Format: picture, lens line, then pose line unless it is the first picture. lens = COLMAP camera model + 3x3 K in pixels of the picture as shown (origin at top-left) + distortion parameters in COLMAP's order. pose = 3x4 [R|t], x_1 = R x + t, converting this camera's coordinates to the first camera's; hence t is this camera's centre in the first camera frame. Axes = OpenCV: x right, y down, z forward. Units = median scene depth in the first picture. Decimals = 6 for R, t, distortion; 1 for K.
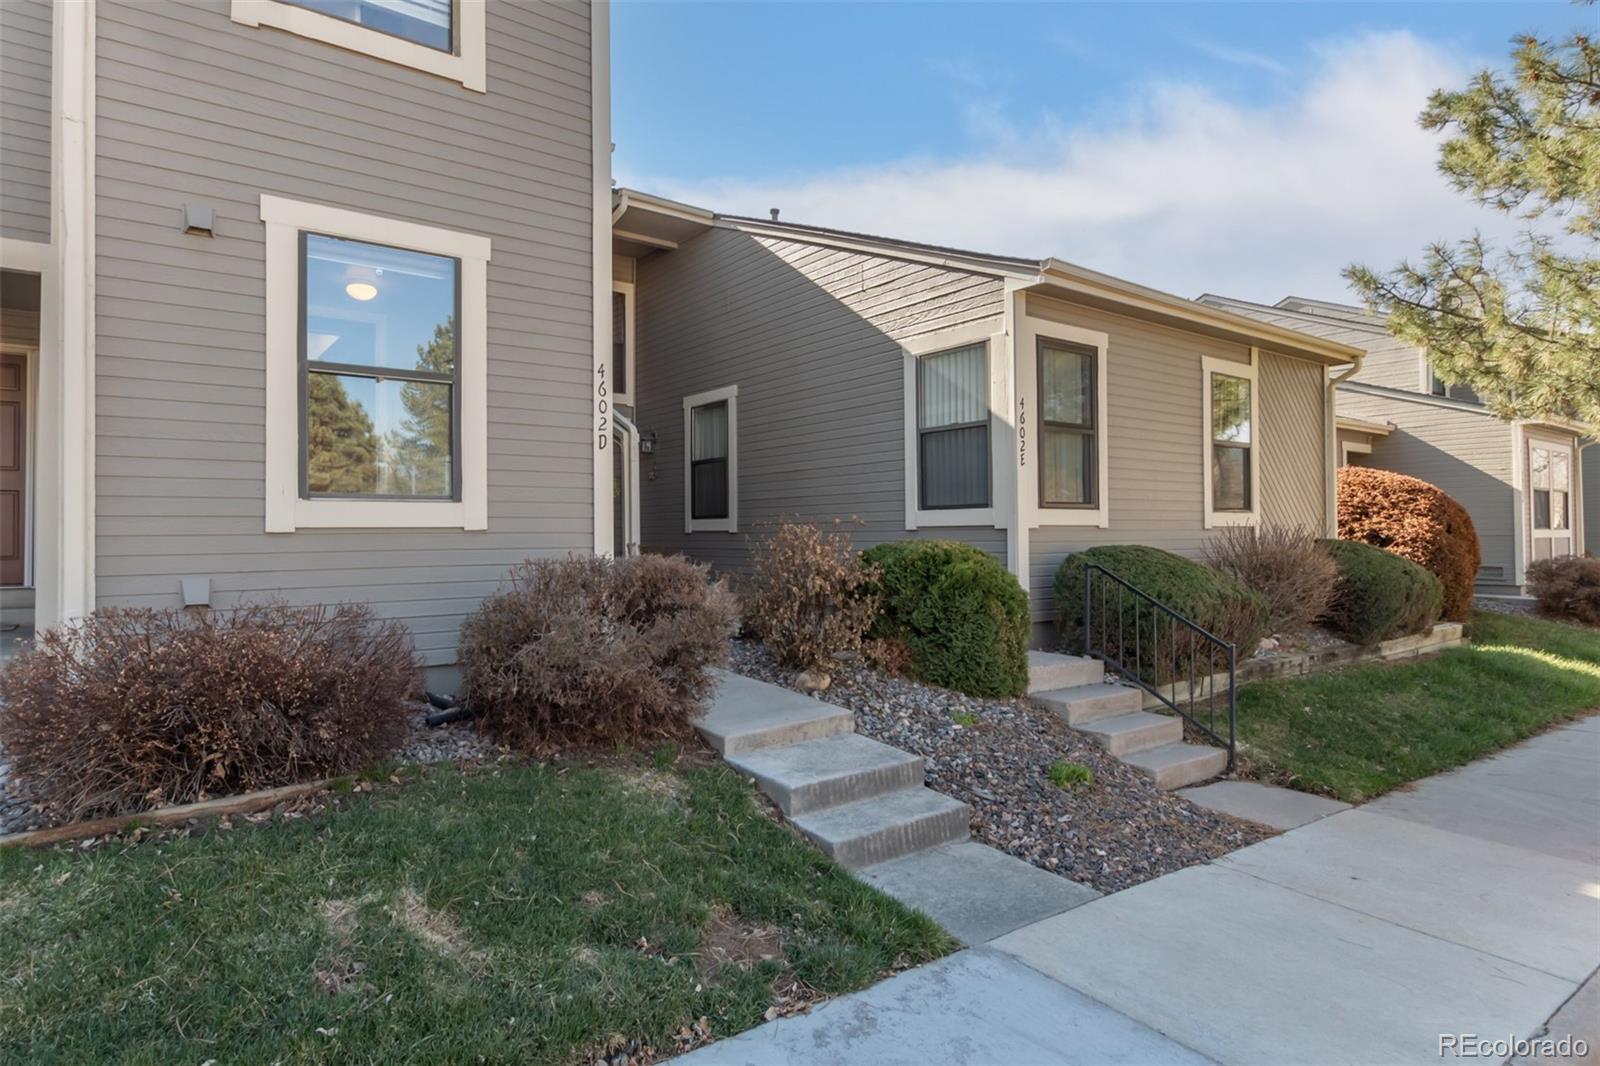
lens RADIAL K [[860.3, 0, 743.2], [0, 860.3, 525.5], [0, 0, 1]] dist [0.002175, 0.000107]
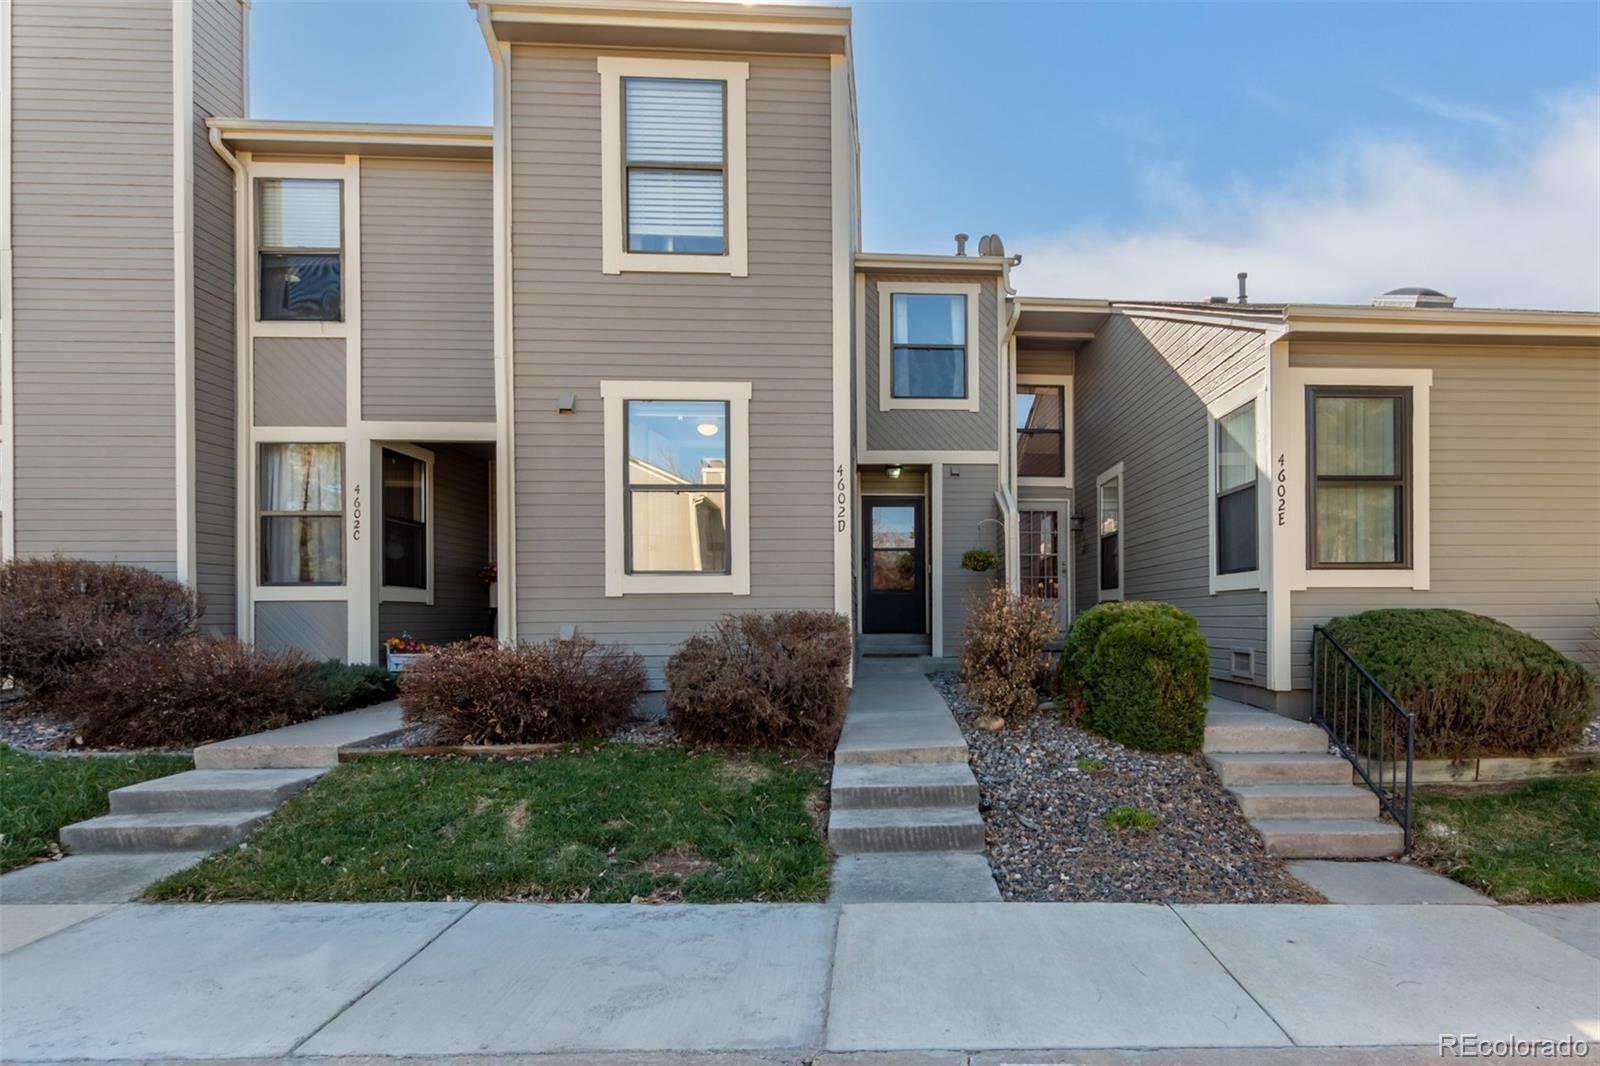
lens RADIAL K [[827.9, 0, 926.7], [0, 827.9, 616.2], [0, 0, 1]] dist [0.001392, -0.000494]
pose [[0.858753, 0.001252, -0.512389, 0.603243], [0.006222, 0.999898, 0.012871, 0.023147], [0.512352, -0.014241, 0.858657, 0.004013]]
